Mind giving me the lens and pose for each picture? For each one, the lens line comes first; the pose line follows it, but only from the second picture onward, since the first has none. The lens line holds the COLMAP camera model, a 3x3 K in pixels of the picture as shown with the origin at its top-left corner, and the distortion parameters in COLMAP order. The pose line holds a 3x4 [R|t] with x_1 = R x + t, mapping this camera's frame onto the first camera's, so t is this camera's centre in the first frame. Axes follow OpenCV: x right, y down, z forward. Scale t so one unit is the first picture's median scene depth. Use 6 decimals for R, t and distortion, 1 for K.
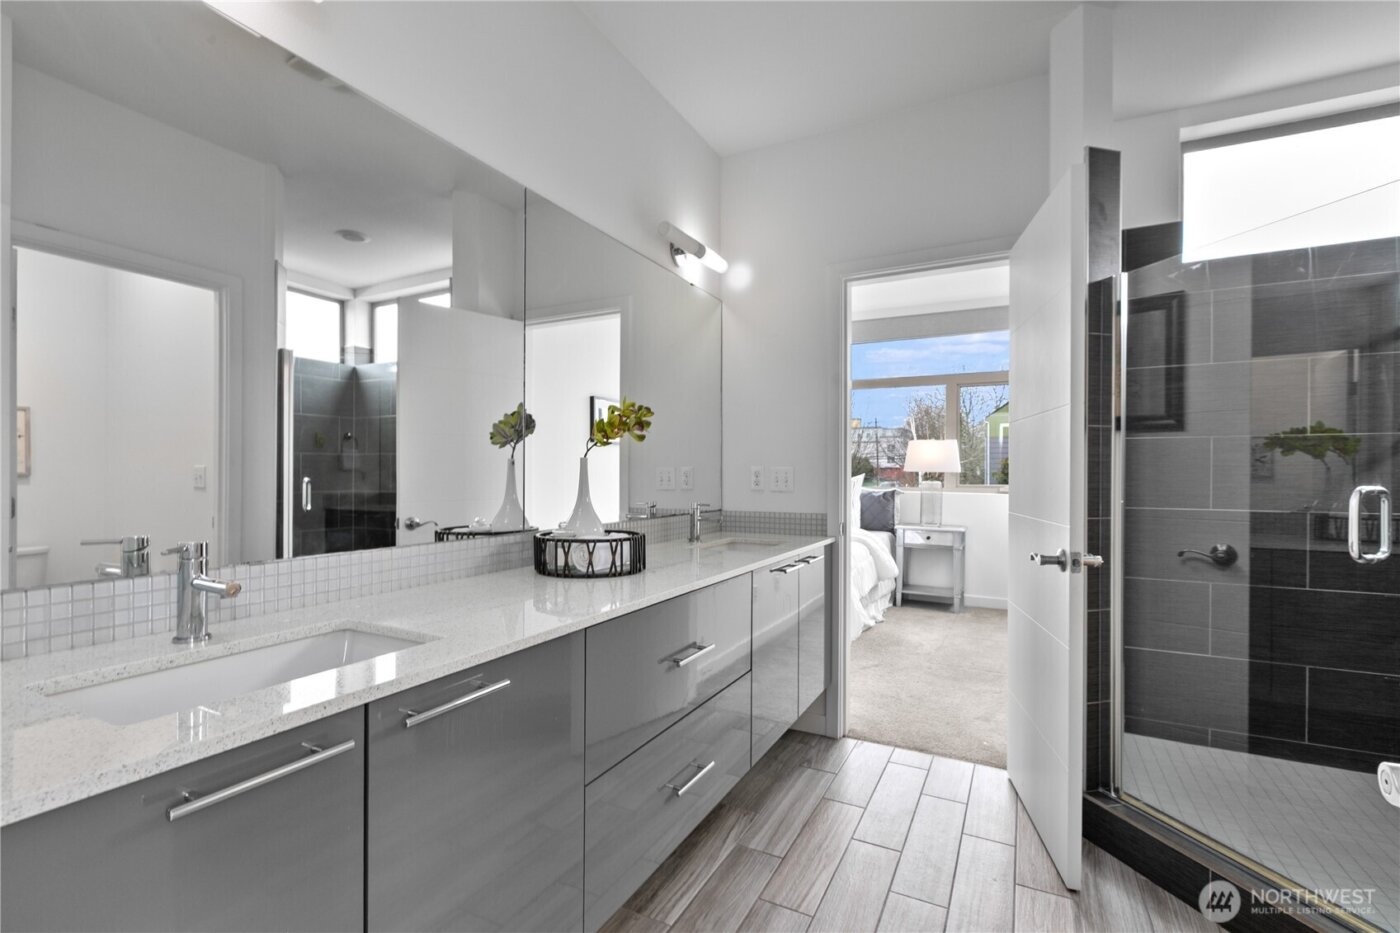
lens RADIAL K [[626.6, 0, 700.4], [0, 626.6, 473.4], [0, 0, 1]] dist [-0.000757, -0.000326]
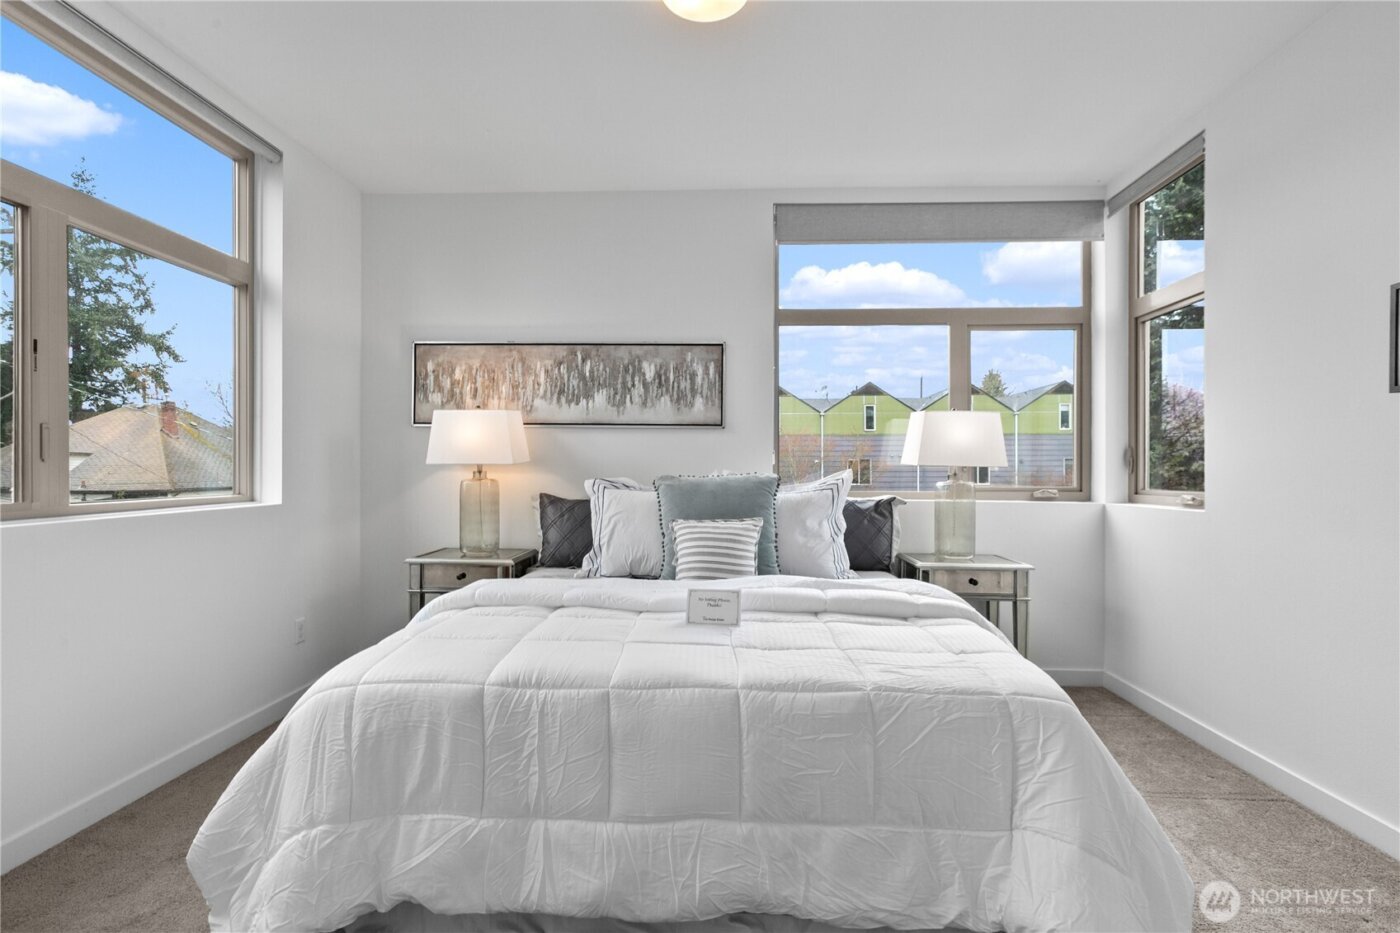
lens RADIAL K [[639.5, 0, 698.5], [0, 639.5, 471.3], [0, 0, 1]] dist [0.001061, 0.000432]
pose [[0.907477, -0.005581, 0.420066, -0.088955], [0.005219, 0.999984, 0.002010, 0.001359], [-0.420070, 0.000368, 0.907491, 0.569135]]
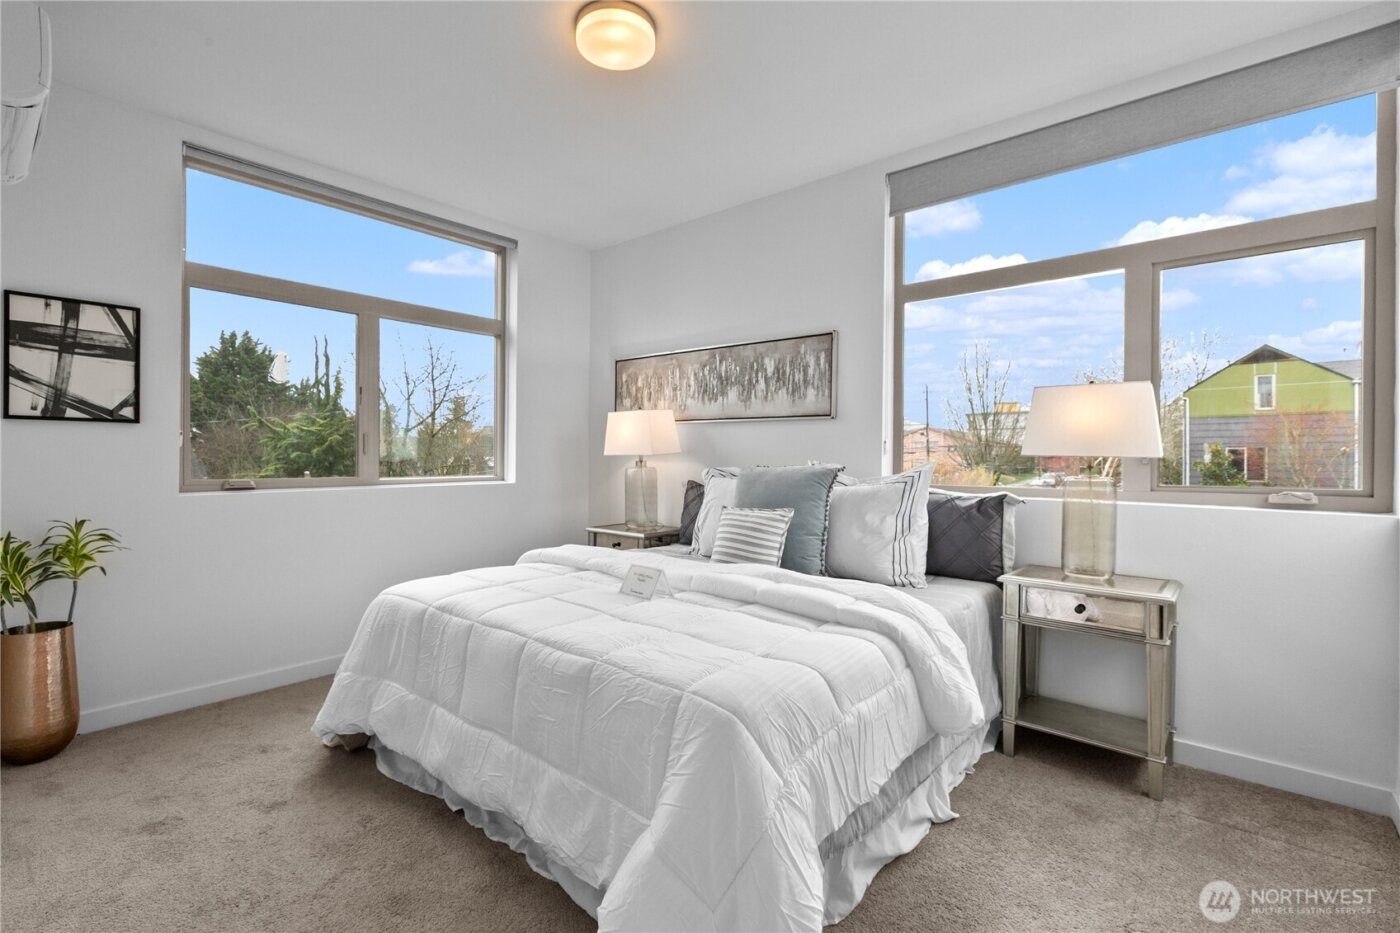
lens RADIAL K [[626.6, 0, 700.4], [0, 626.6, 473.4], [0, 0, 1]] dist [-0.000757, -0.000326]
pose [[0.974946, 0.005067, -0.222383, 0.199401], [-0.001319, 0.999855, 0.017001, 0.003408], [0.222437, -0.016282, 0.974811, 0.513632]]
